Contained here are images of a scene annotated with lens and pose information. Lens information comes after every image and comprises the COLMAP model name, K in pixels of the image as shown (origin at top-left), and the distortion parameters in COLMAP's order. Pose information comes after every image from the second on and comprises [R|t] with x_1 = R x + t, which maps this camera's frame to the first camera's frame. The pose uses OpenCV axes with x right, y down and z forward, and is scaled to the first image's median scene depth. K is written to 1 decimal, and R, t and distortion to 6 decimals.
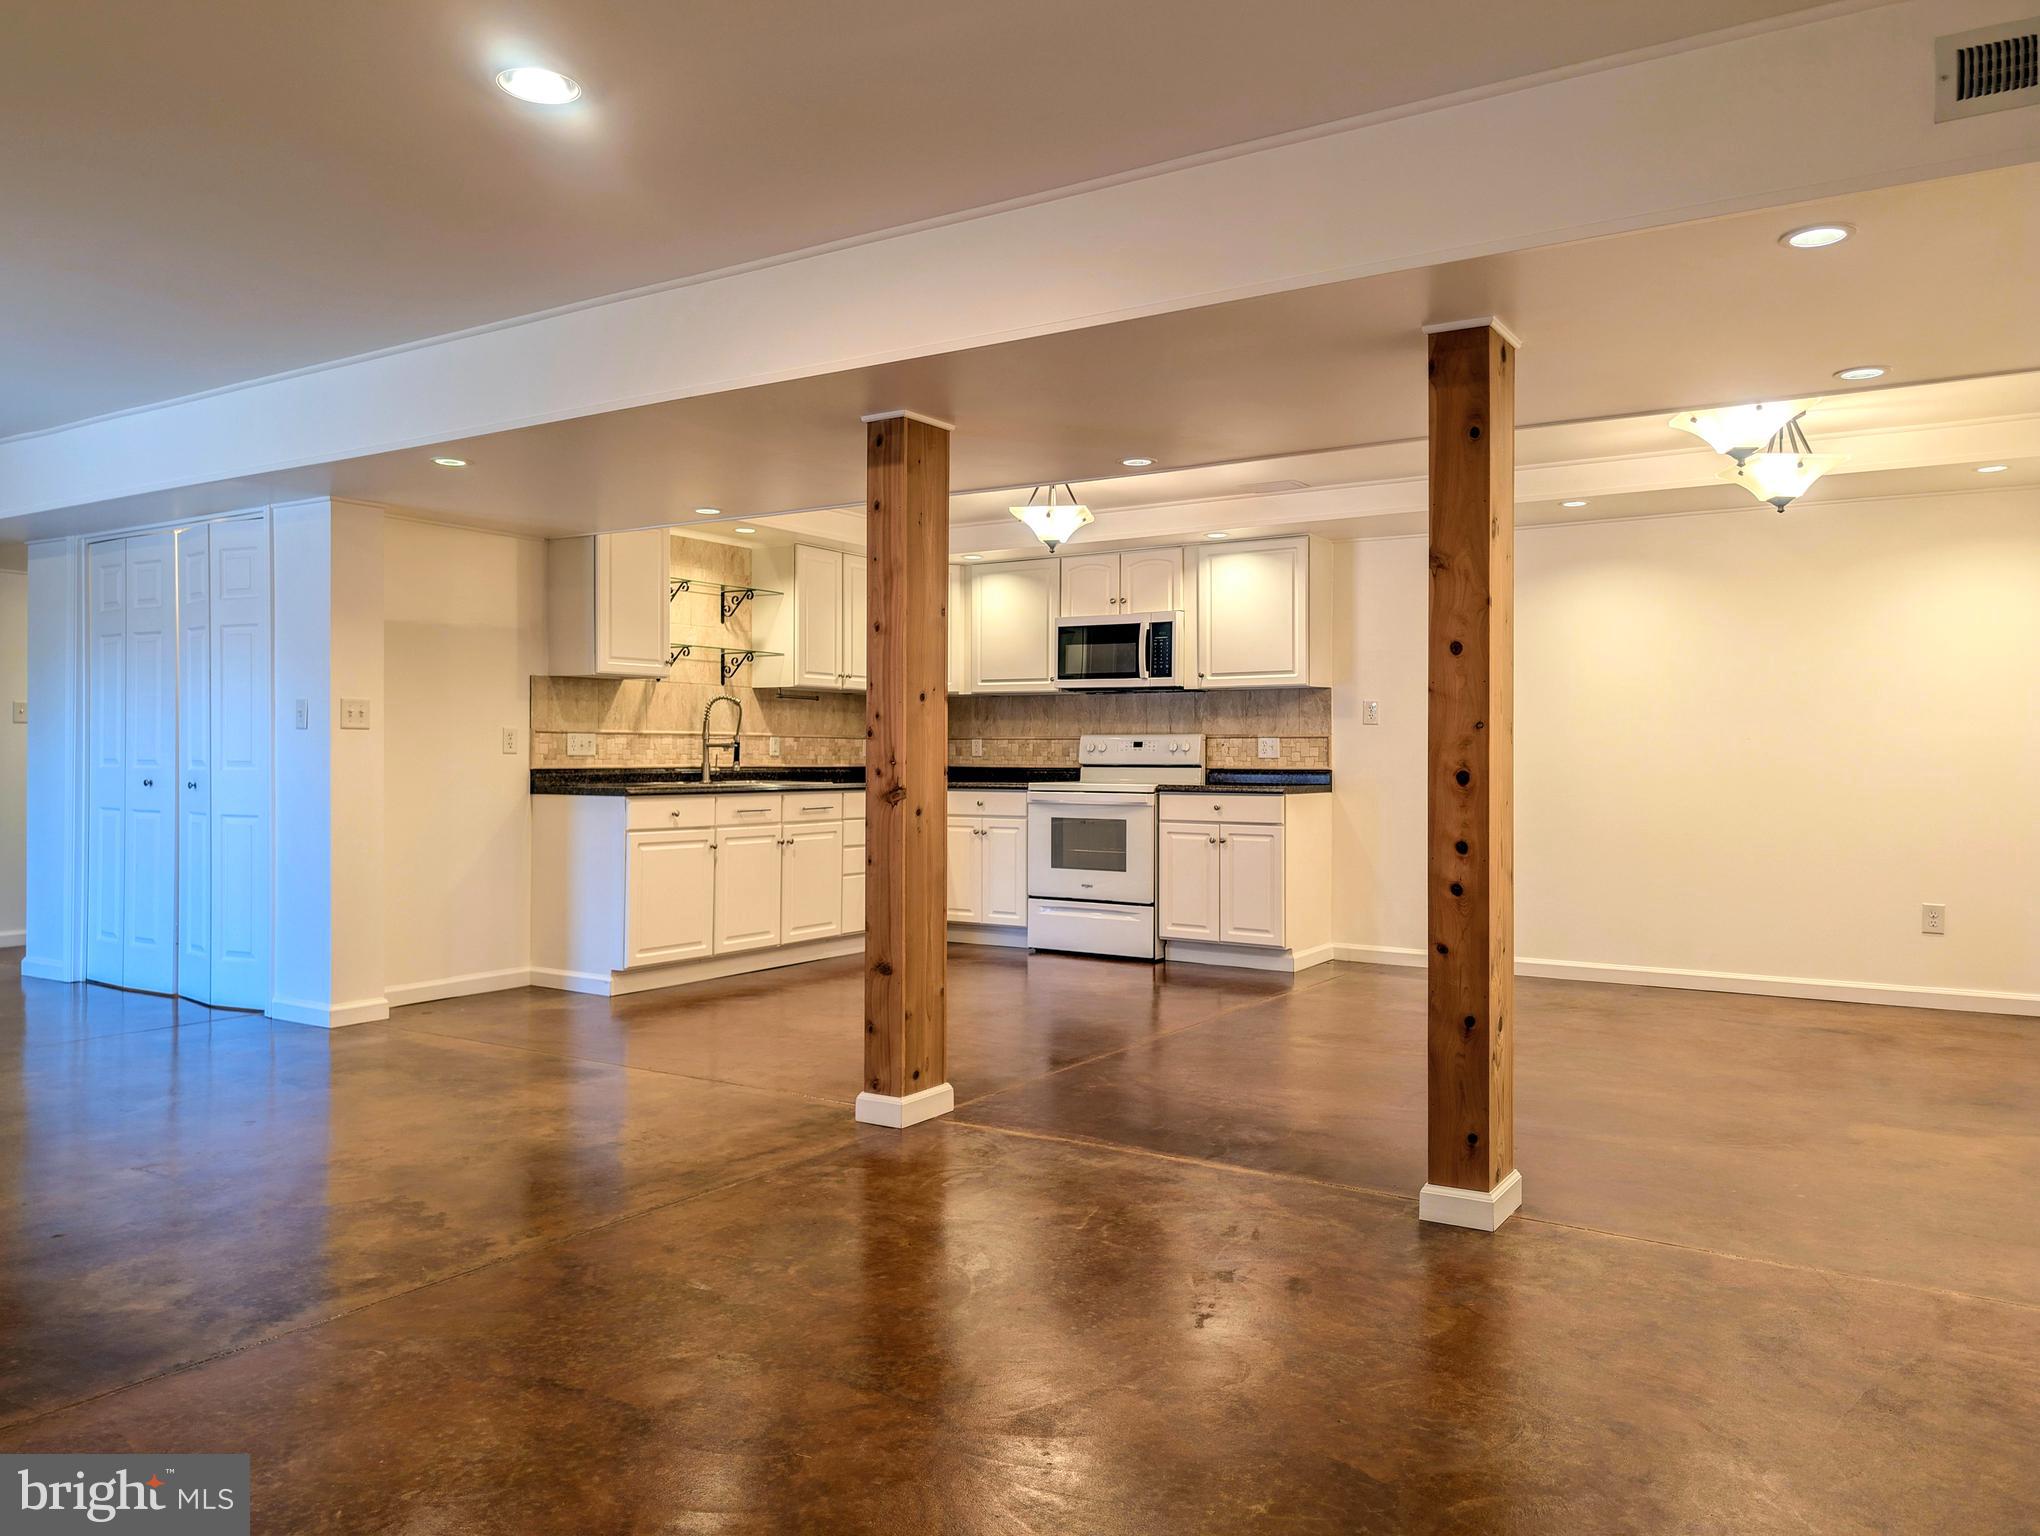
lens RADIAL K [[1483.4, 0, 1045.8], [0, 1483.4, 753.5], [0, 0, 1]] dist [0.013747, -0.029964]
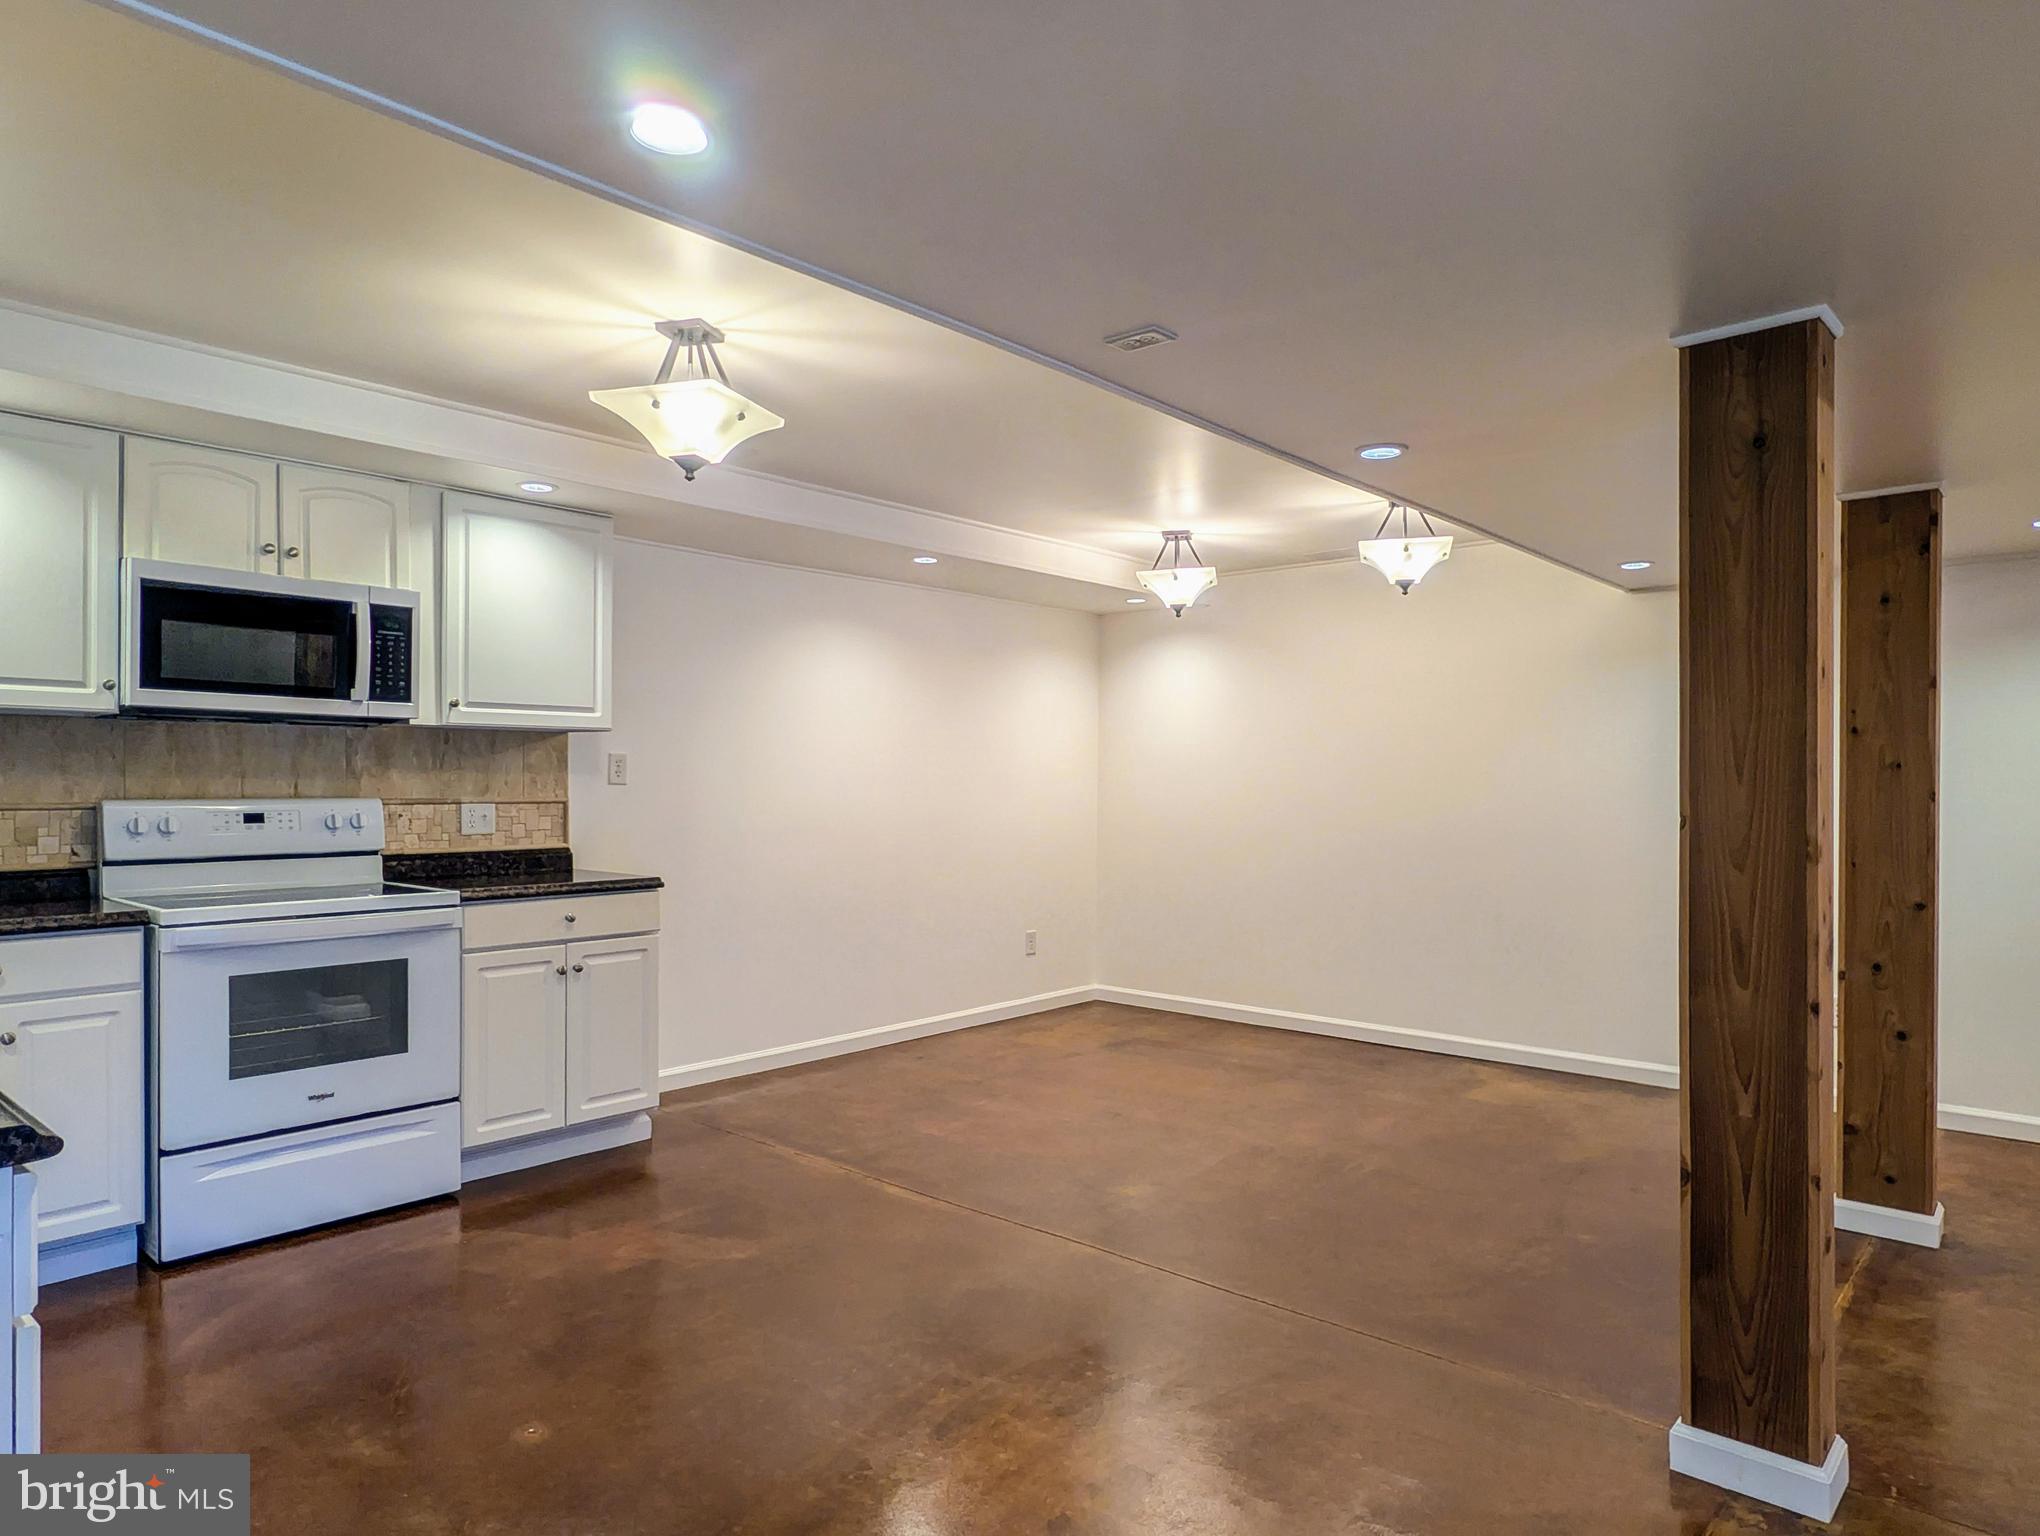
lens RADIAL K [[1216.6, 0, 1020.1], [0, 1216.6, 785.1], [0, 0, 1]] dist [-0.005373, -0.000929]
pose [[0.178604, -0.005453, 0.983906, -0.369362], [-0.004351, 0.999970, 0.006332, -0.025117], [-0.983911, -0.005412, 0.178575, 0.727078]]
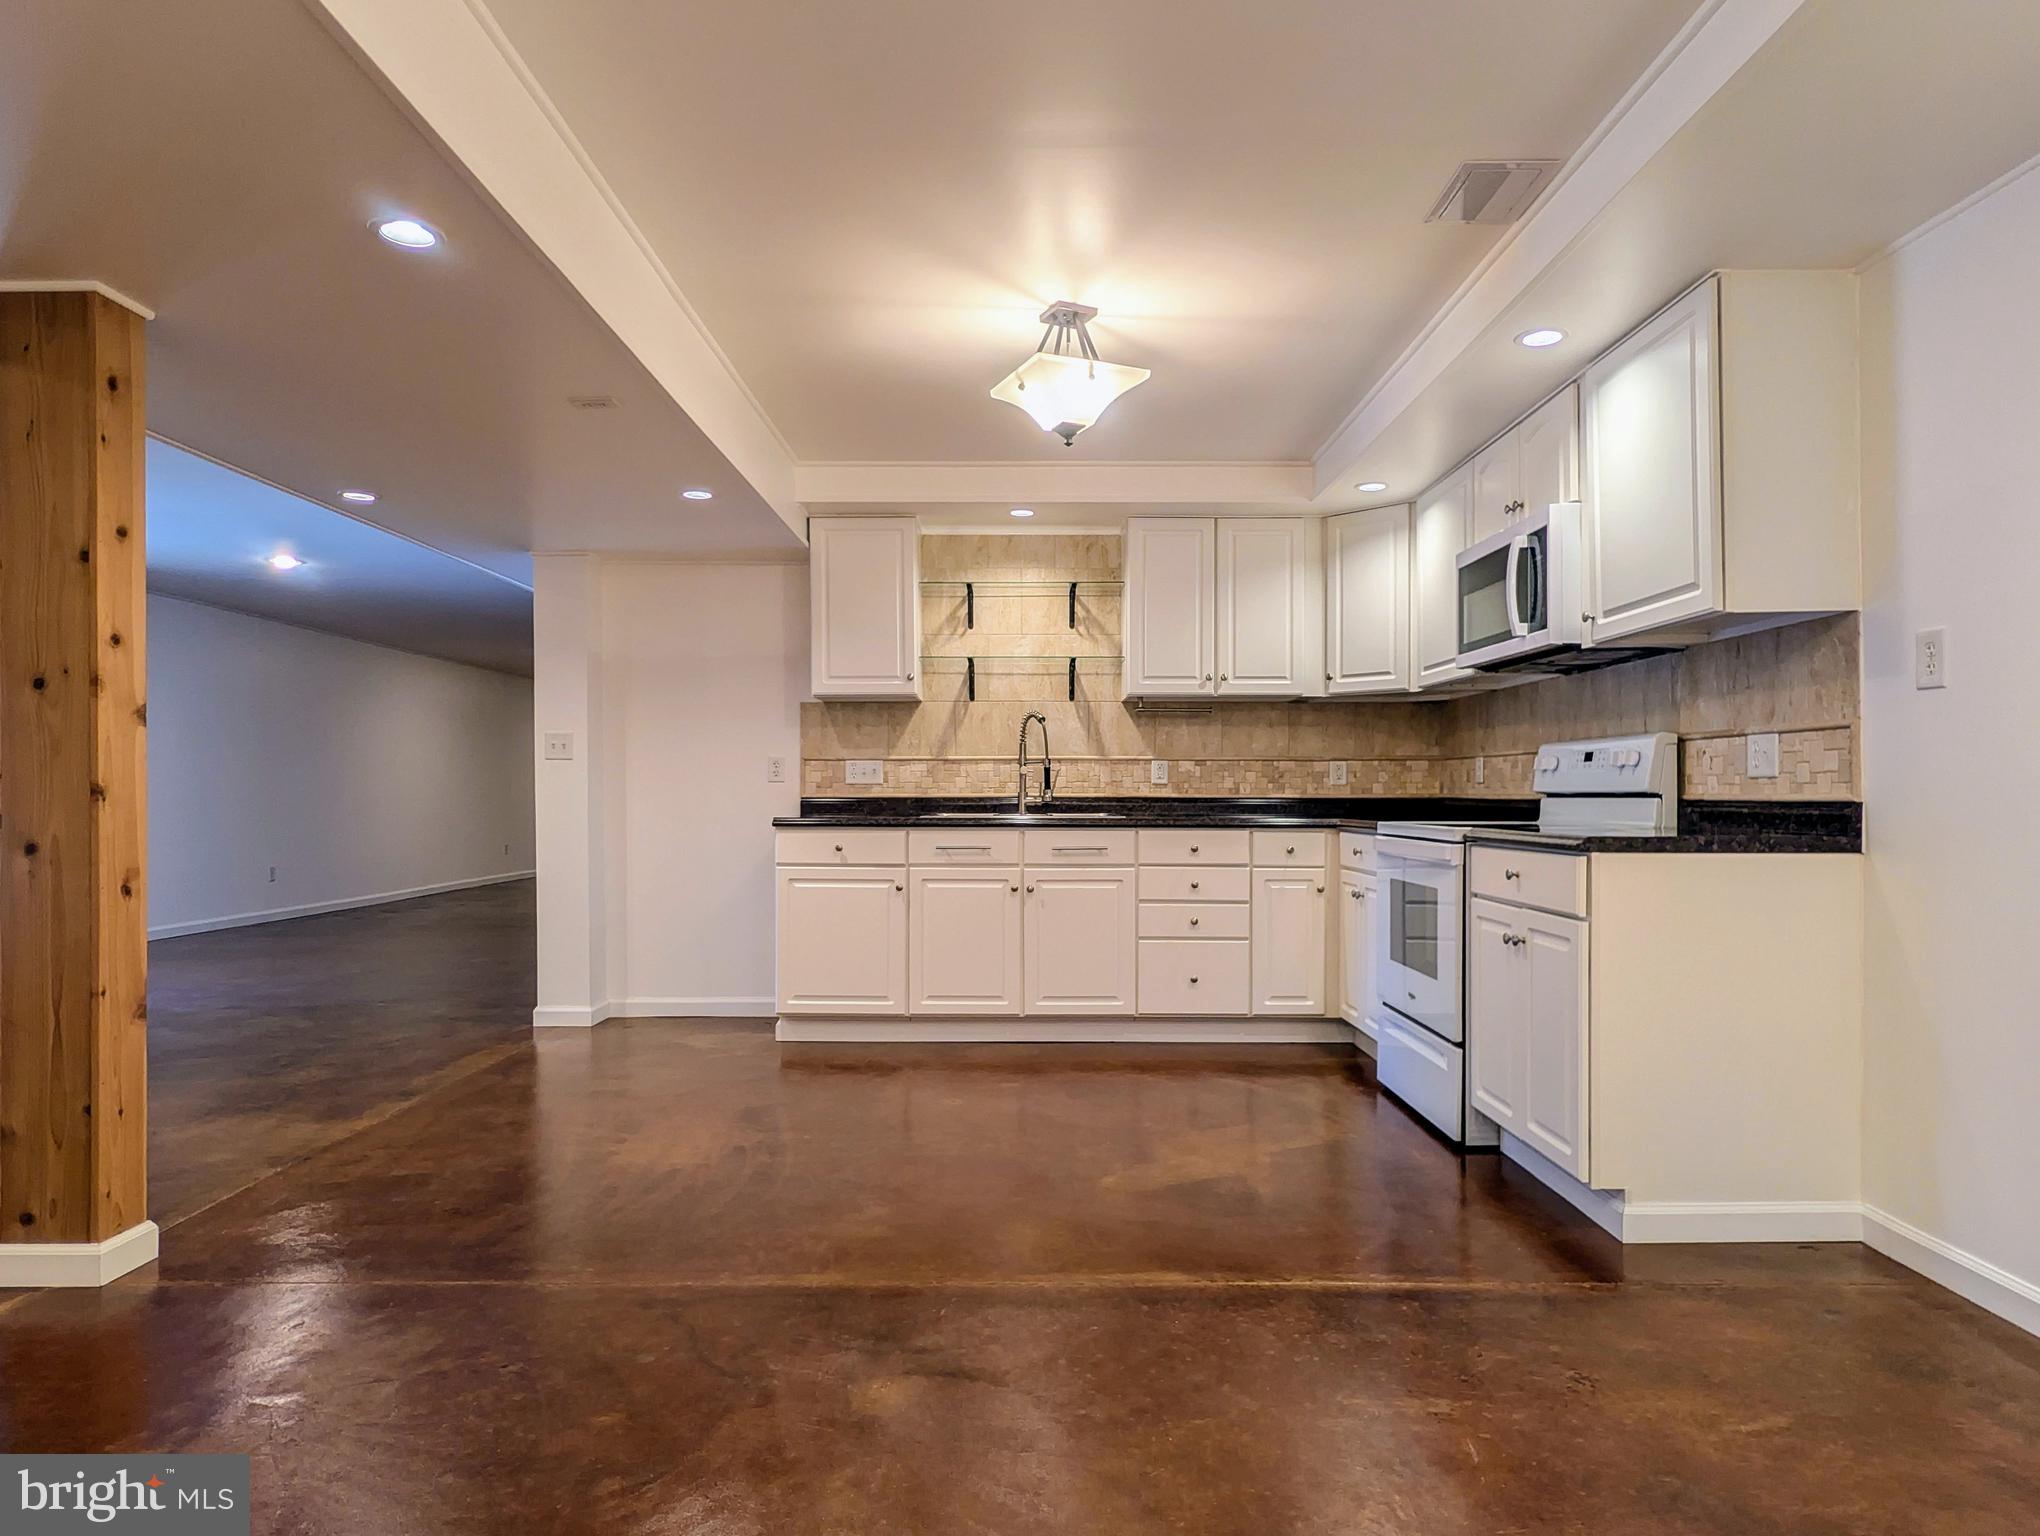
lens RADIAL K [[1216.6, 0, 1038.2], [0, 1216.6, 809.0], [0, 0, 1]] dist [-0.005373, -0.000929]
pose [[0.532922, 0.006490, -0.846139, 0.387624], [0.002701, 0.999952, 0.009371, 0.010032], [0.846160, -0.007280, 0.532879, 0.651337]]
